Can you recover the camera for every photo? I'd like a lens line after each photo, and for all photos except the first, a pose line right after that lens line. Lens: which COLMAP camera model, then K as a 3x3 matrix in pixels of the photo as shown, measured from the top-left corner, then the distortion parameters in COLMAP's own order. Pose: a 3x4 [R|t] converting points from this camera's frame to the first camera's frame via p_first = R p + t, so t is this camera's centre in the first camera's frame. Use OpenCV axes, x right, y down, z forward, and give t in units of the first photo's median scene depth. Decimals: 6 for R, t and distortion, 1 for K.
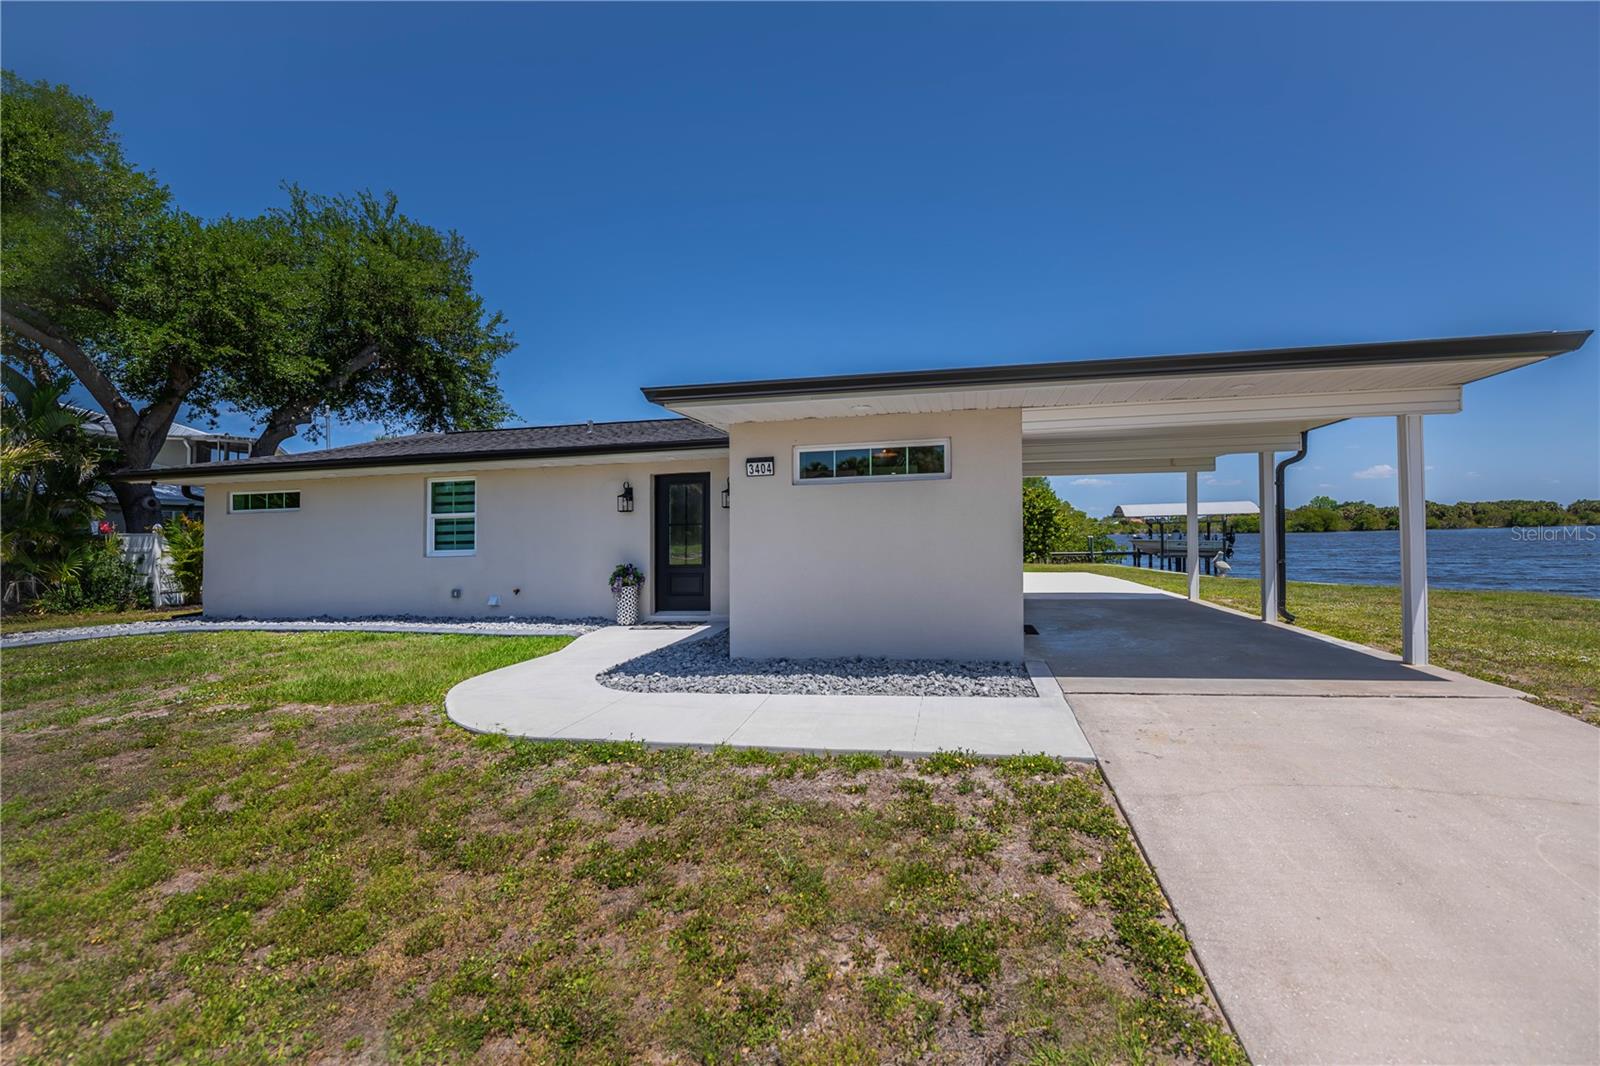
lens RADIAL K [[657.3, 0, 847.8], [0, 657.3, 499.9], [0, 0, 1]] dist [-0.024265, 0.001327]
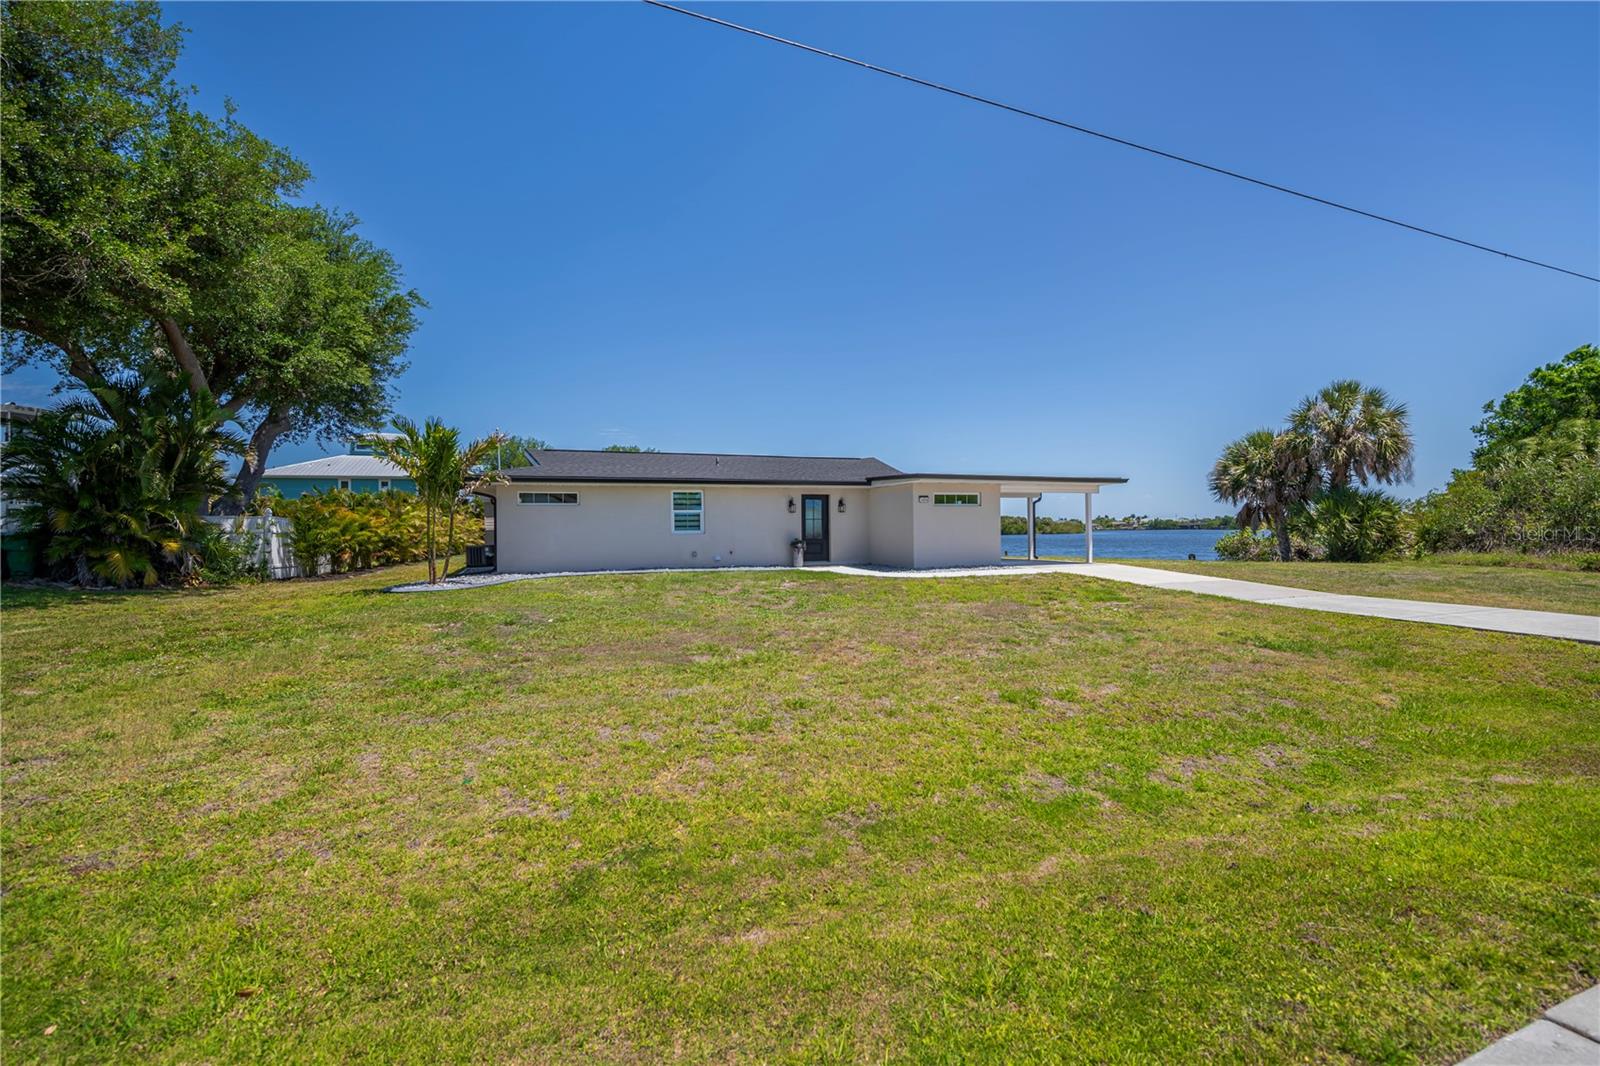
lens RADIAL K [[677.5, 0, 798.3], [0, 677.5, 524.1], [0, 0, 1]] dist [-0.017675, -0.002744]
pose [[0.860580, 0.018581, 0.508977, -1.288534], [-0.035029, 0.999127, 0.022753, 0.005839], [-0.508110, -0.037410, 0.860480, -0.755129]]
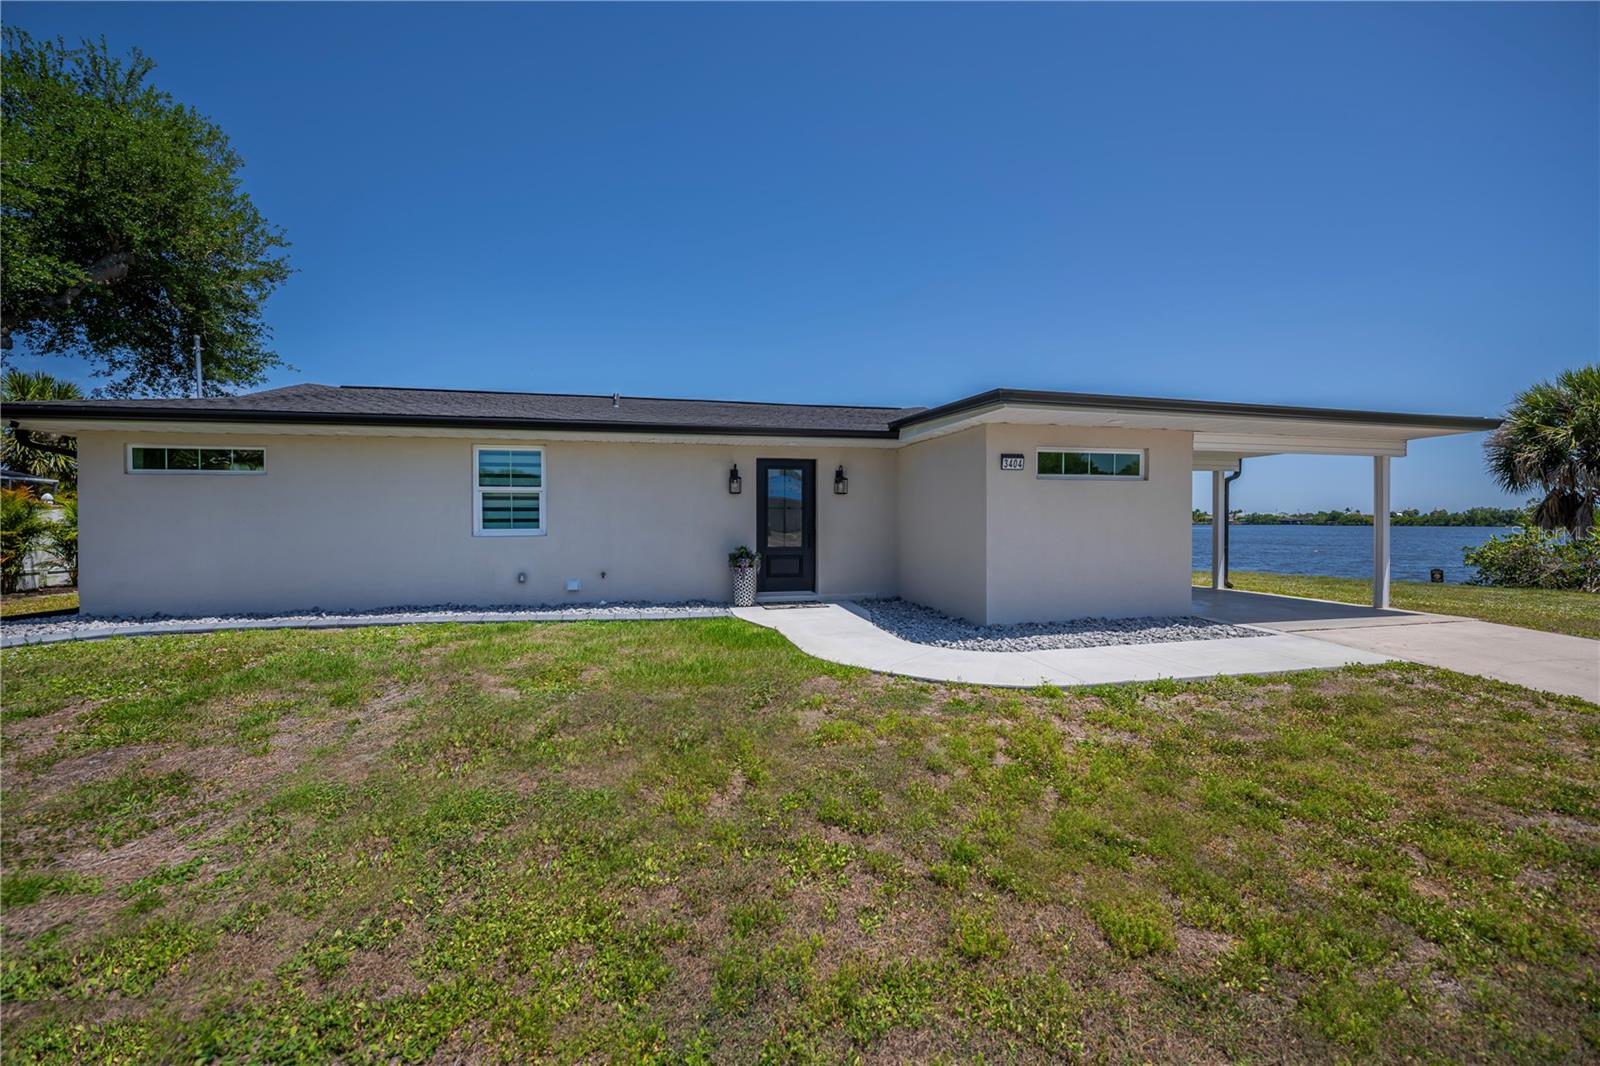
lens RADIAL K [[637.0, 0, 802.0], [0, 637.0, 525.5], [0, 0, 1]] dist [-0.019063, -0.001622]
pose [[0.918354, 0.020761, 0.395215, -0.582022], [-0.041926, 0.998107, 0.044991, 0.017390], [-0.393533, -0.057887, 0.917486, 0.062777]]
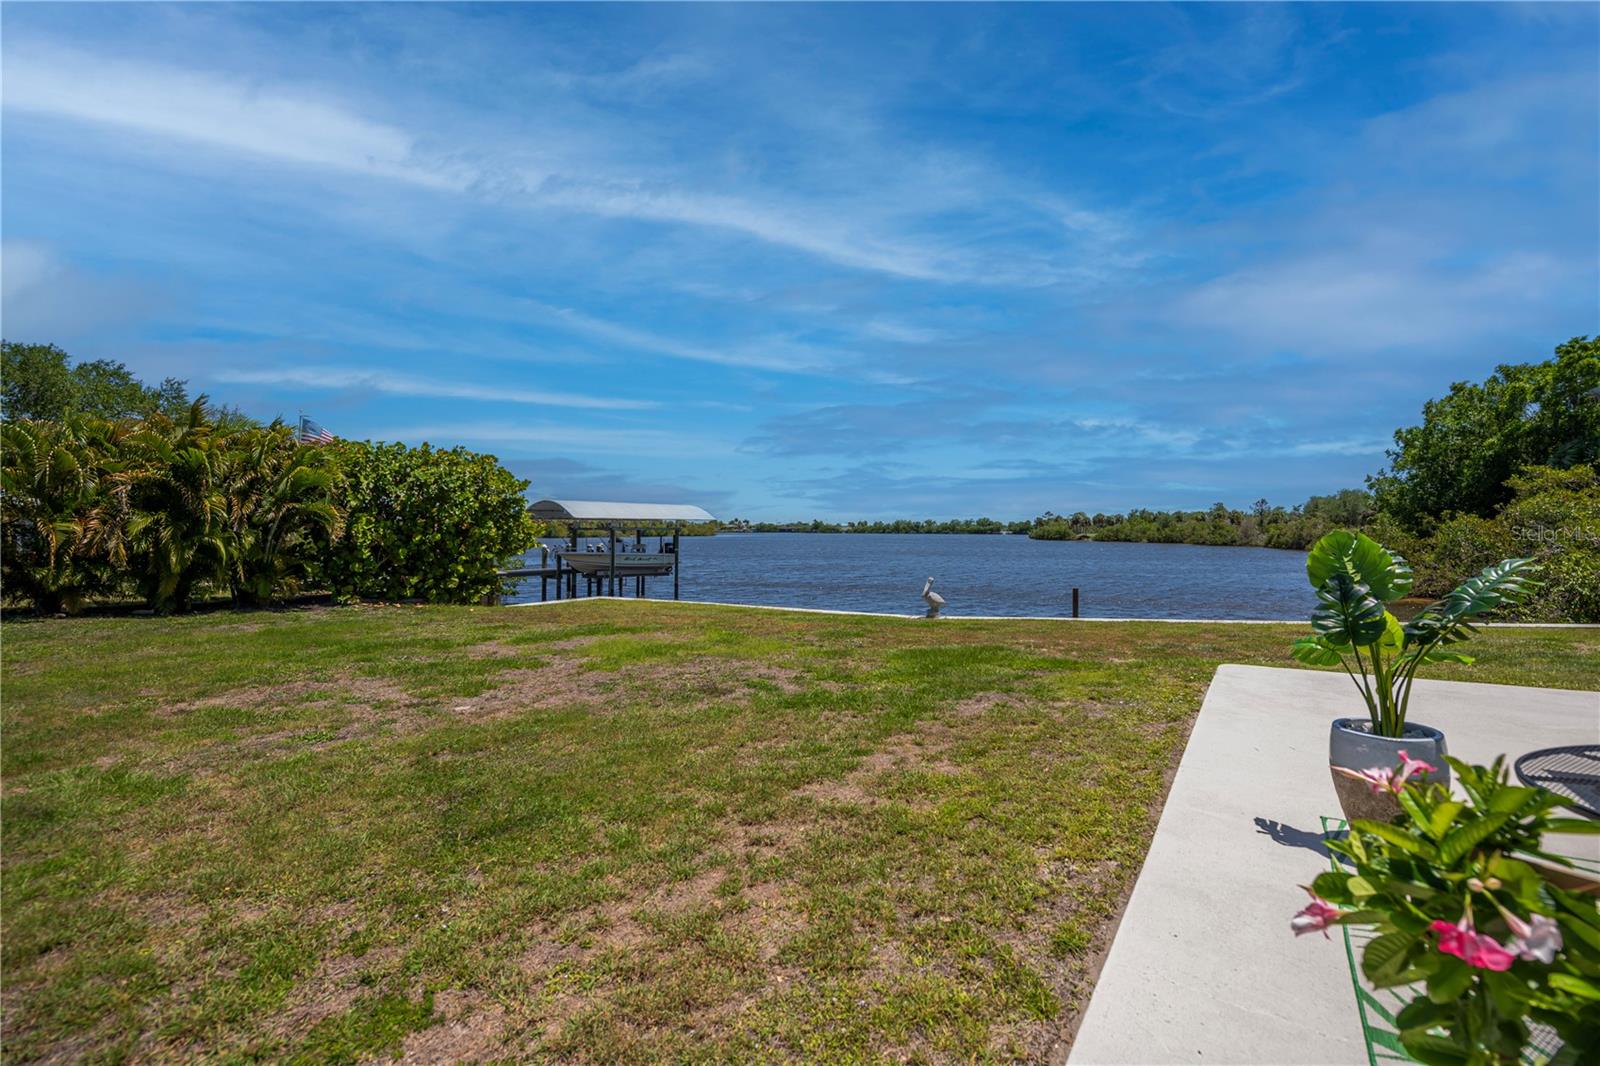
lens RADIAL K [[637.0, 0, 806.8], [0, 637.0, 531.2], [0, 0, 1]] dist [-0.019063, -0.001622]
pose [[0.428992, 0.021590, 0.903050, -0.183408], [-0.058437, 0.998283, 0.003894, 0.102214], [-0.901416, -0.054442, 0.429518, 2.342390]]
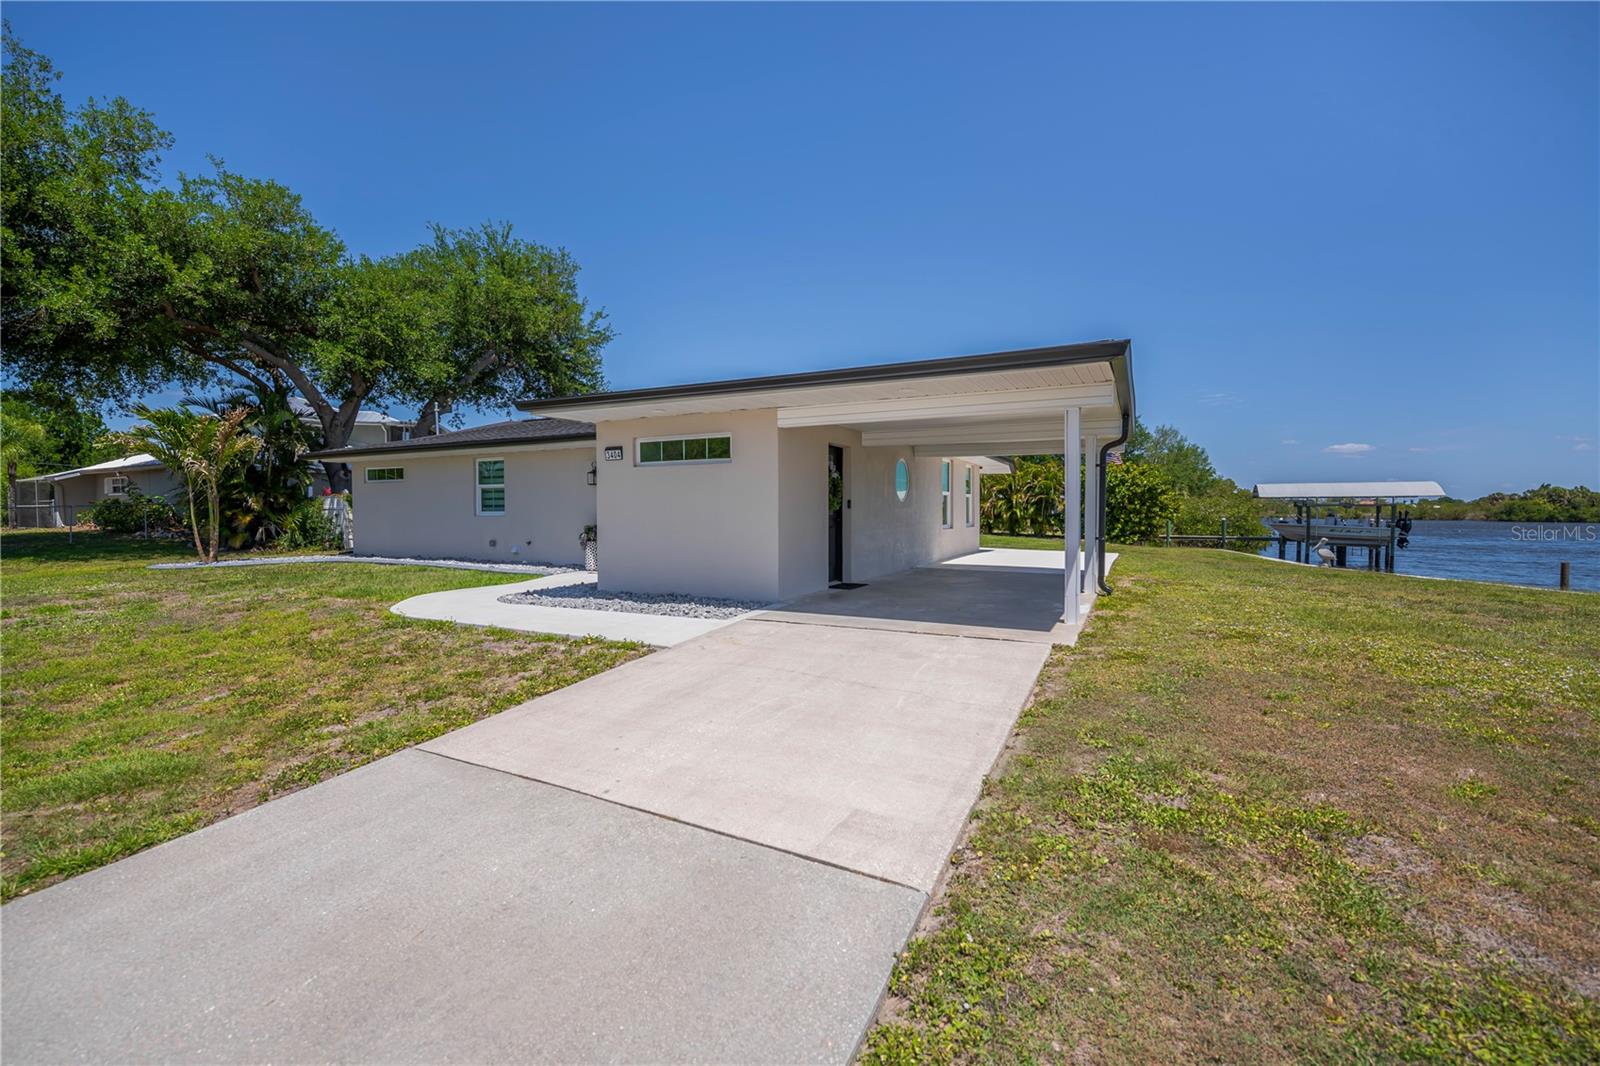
lens RADIAL K [[677.5, 0, 802.1], [0, 677.5, 512.4], [0, 0, 1]] dist [-0.017675, -0.002744]
pose [[0.959170, 0.023038, -0.281890, 0.411939], [-0.007070, 0.998319, 0.057534, -0.006727], [0.282741, -0.053192, 0.957720, -0.167322]]
